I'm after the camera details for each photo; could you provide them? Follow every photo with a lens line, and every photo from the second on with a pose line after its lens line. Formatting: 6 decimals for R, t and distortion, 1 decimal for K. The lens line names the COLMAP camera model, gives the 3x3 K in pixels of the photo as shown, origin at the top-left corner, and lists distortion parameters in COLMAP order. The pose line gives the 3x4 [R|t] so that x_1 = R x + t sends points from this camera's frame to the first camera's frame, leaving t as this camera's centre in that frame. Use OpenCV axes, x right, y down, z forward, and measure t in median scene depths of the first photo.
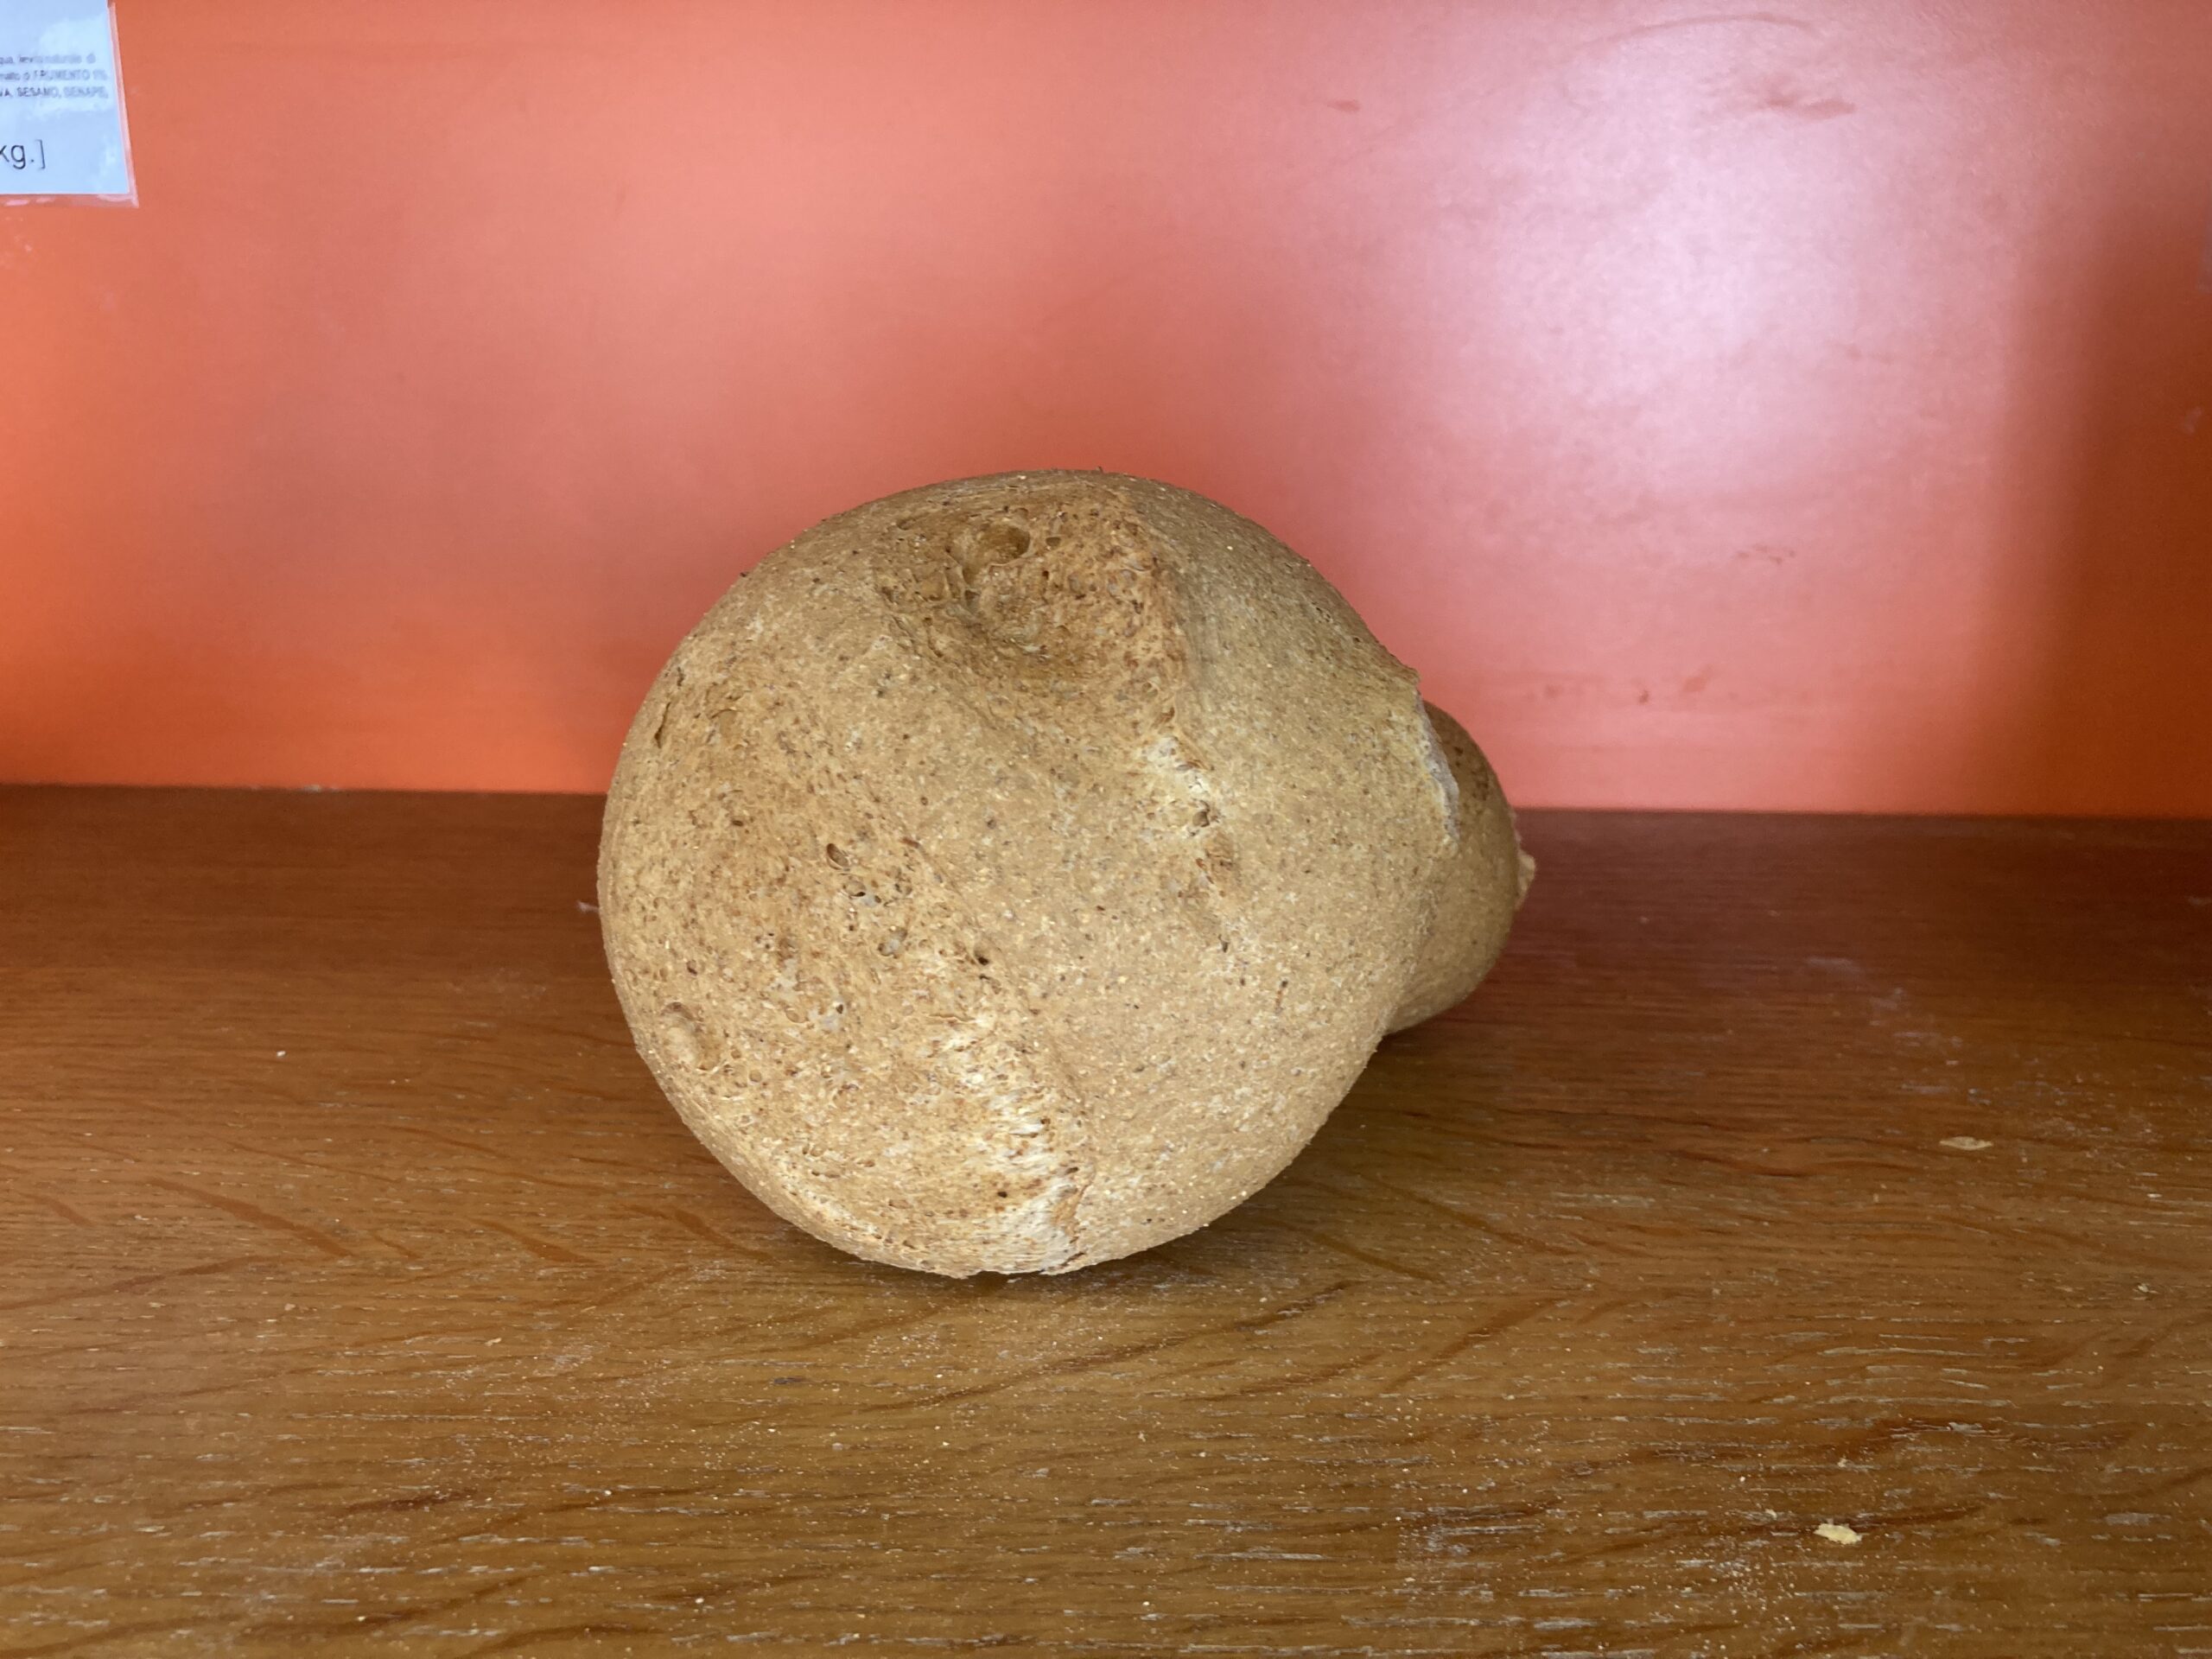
lens RADIAL K [[1886.4, 0, 1092.7], [0, 1886.4, 806.7], [0, 0, 1]] dist [-0.016795, 0.036349]
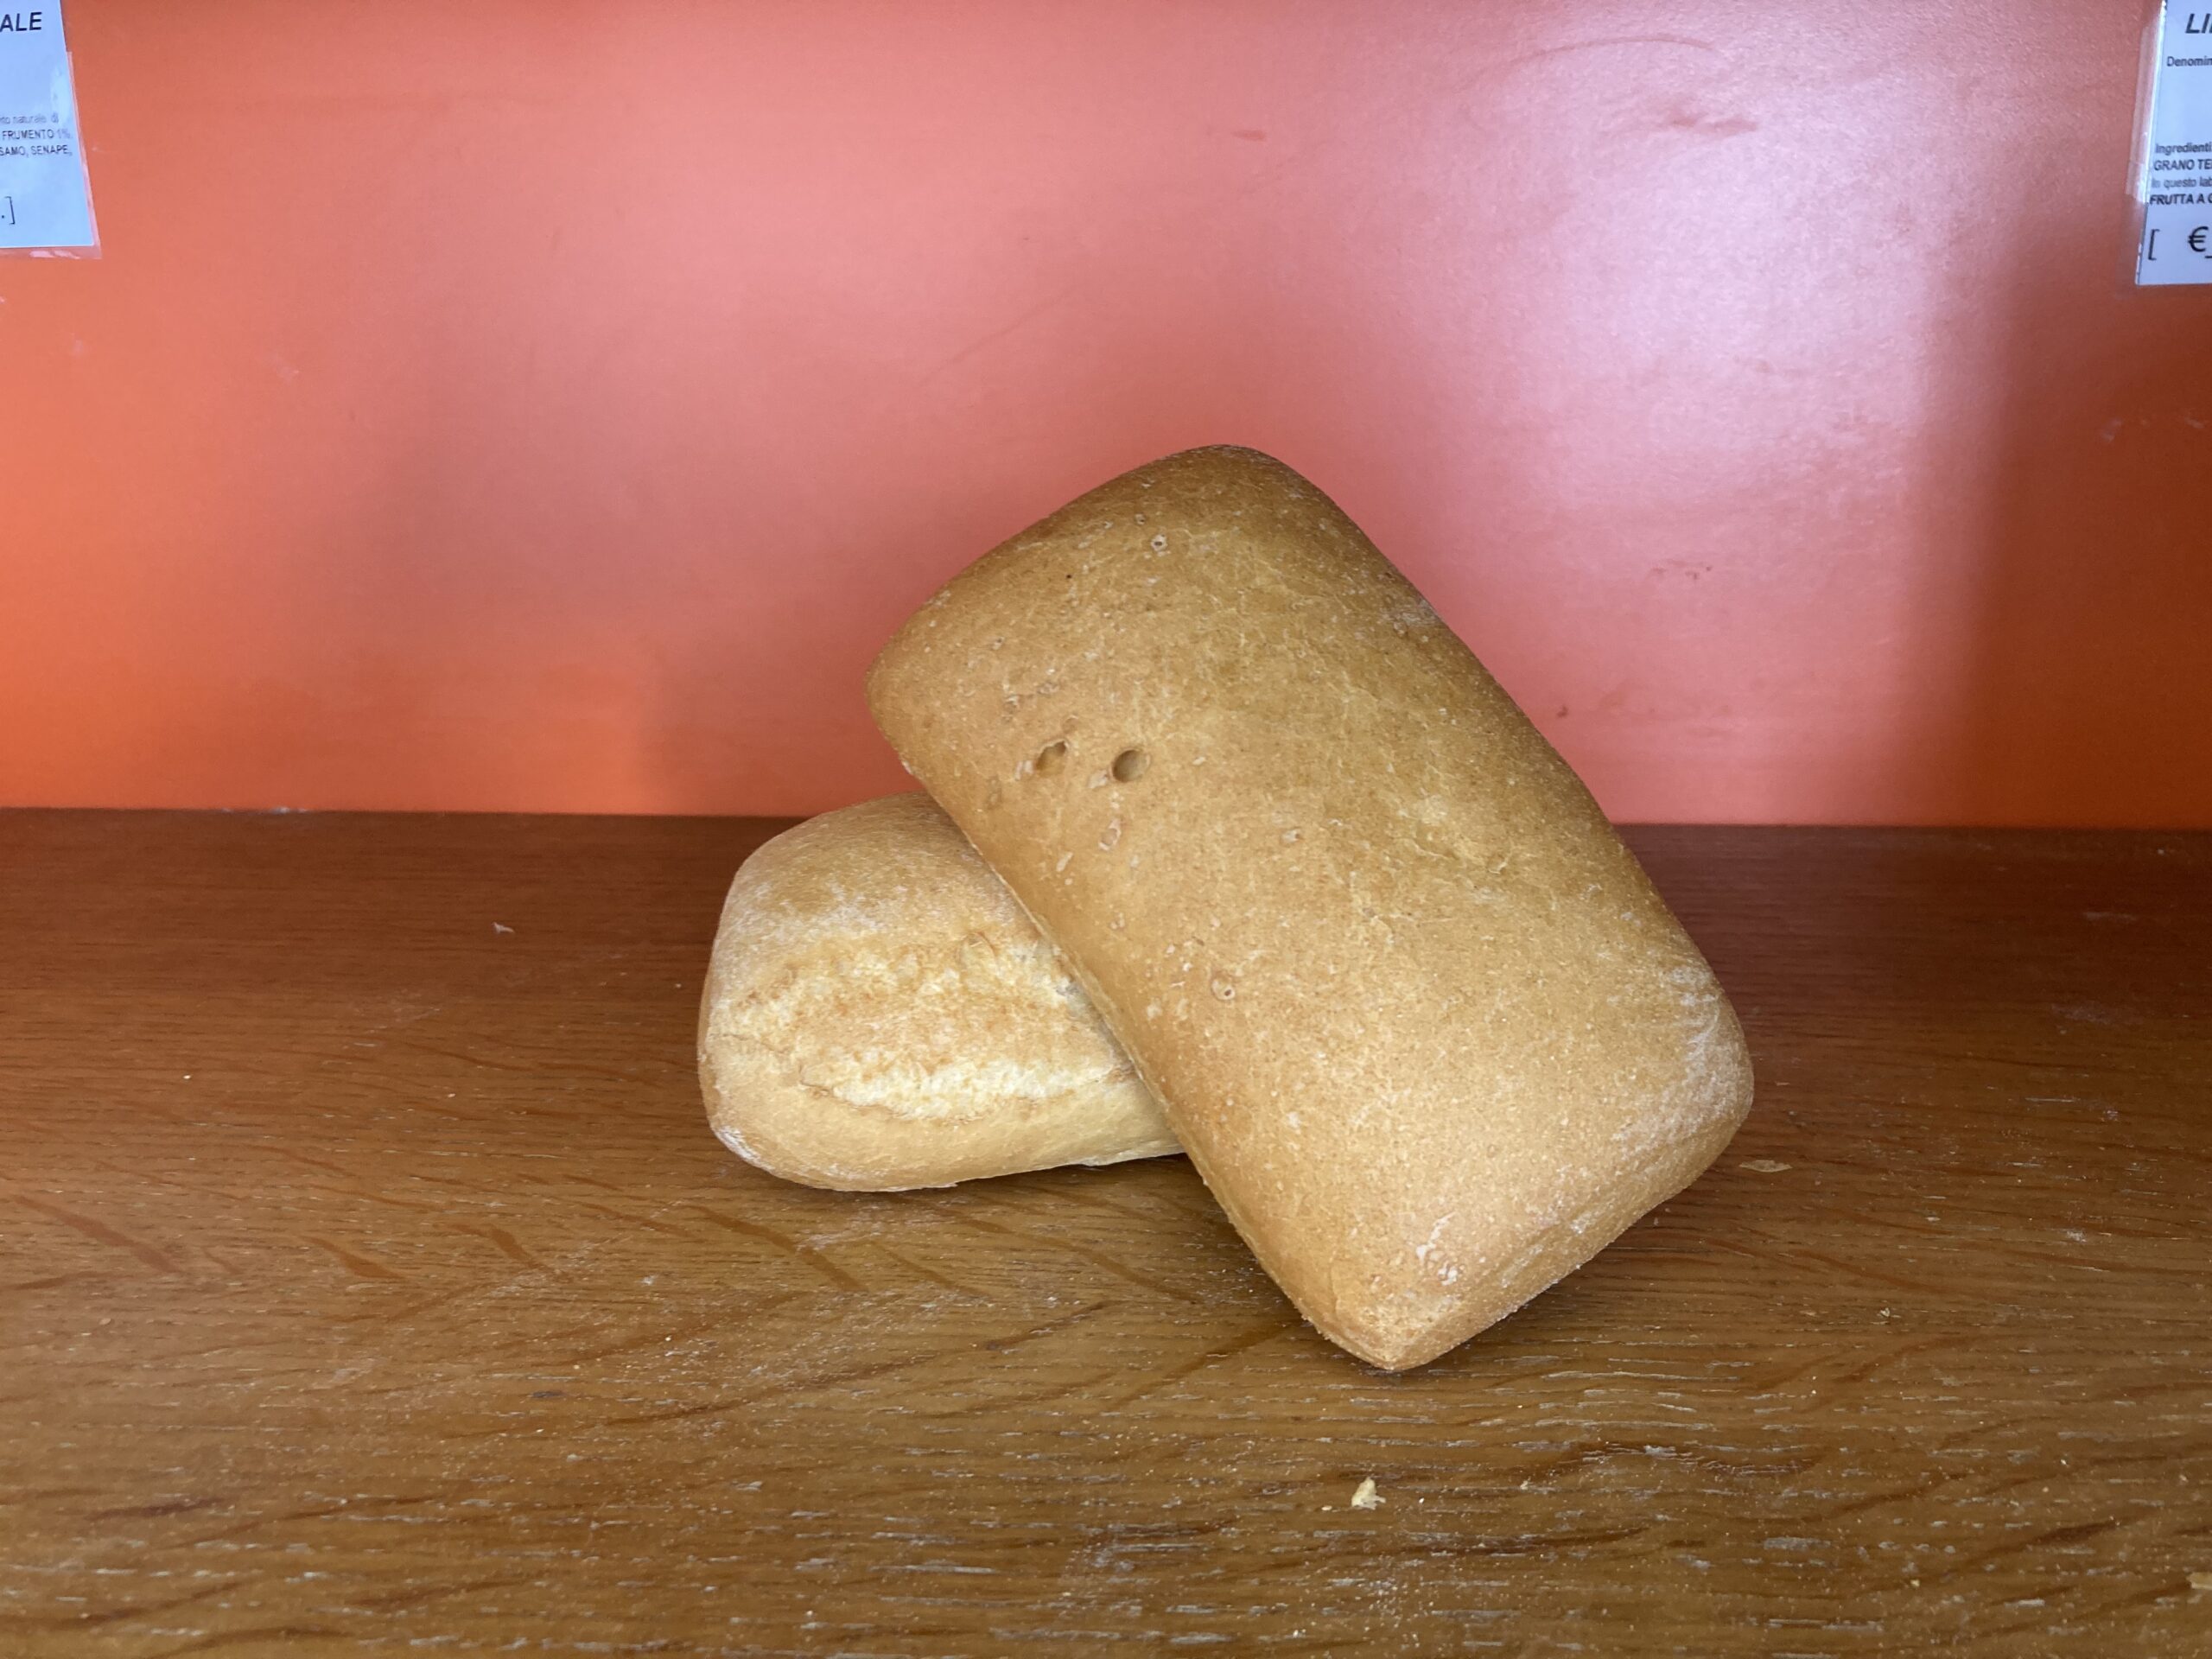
lens RADIAL K [[1886.4, 0, 1110.4], [0, 1886.4, 800.3], [0, 0, 1]] dist [-0.016795, 0.036349]
pose [[0.998790, -0.006907, -0.048688, 0.205413], [0.006947, 0.999976, 0.000654, -0.027299], [0.048682, -0.000991, 0.998814, -0.039899]]
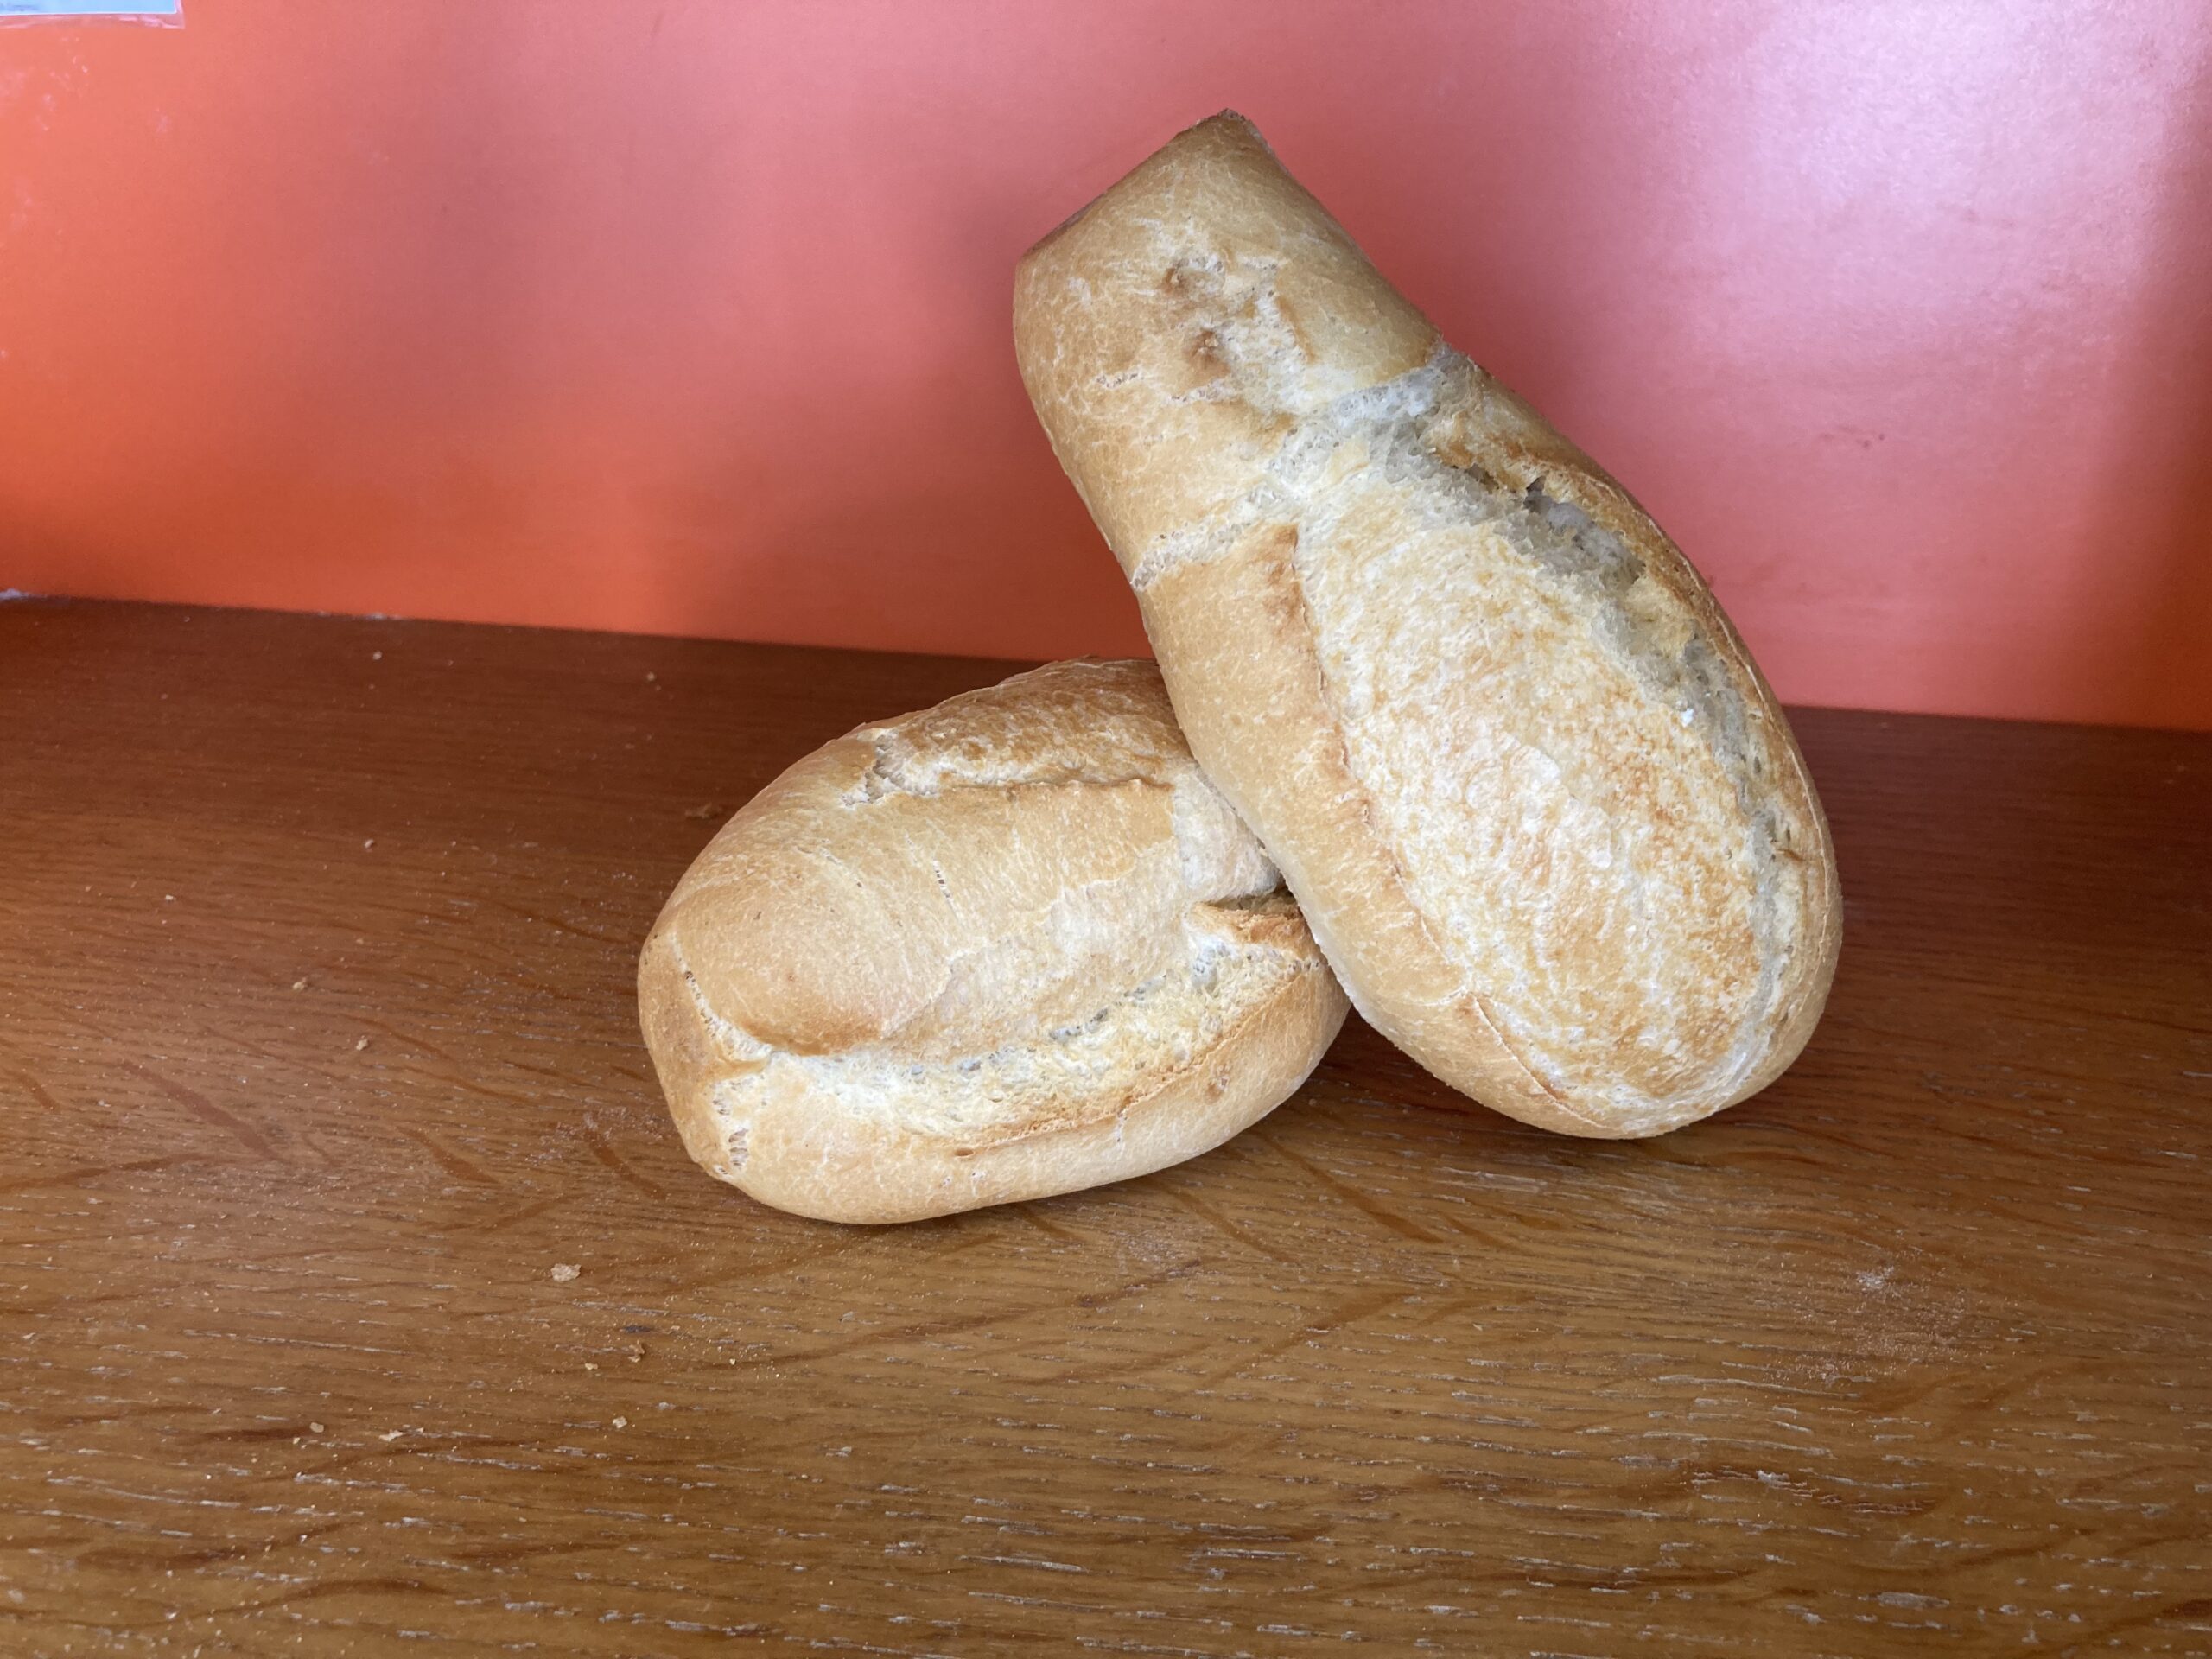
lens RADIAL K [[1886.4, 0, 1087.2], [0, 1886.4, 833.1], [0, 0, 1]] dist [-0.016795, 0.036349]
pose [[0.993354, 0.053516, -0.101902, 0.177540], [-0.037717, 0.987800, 0.151092, -0.136217], [0.108744, -0.146244, 0.983253, 0.030651]]
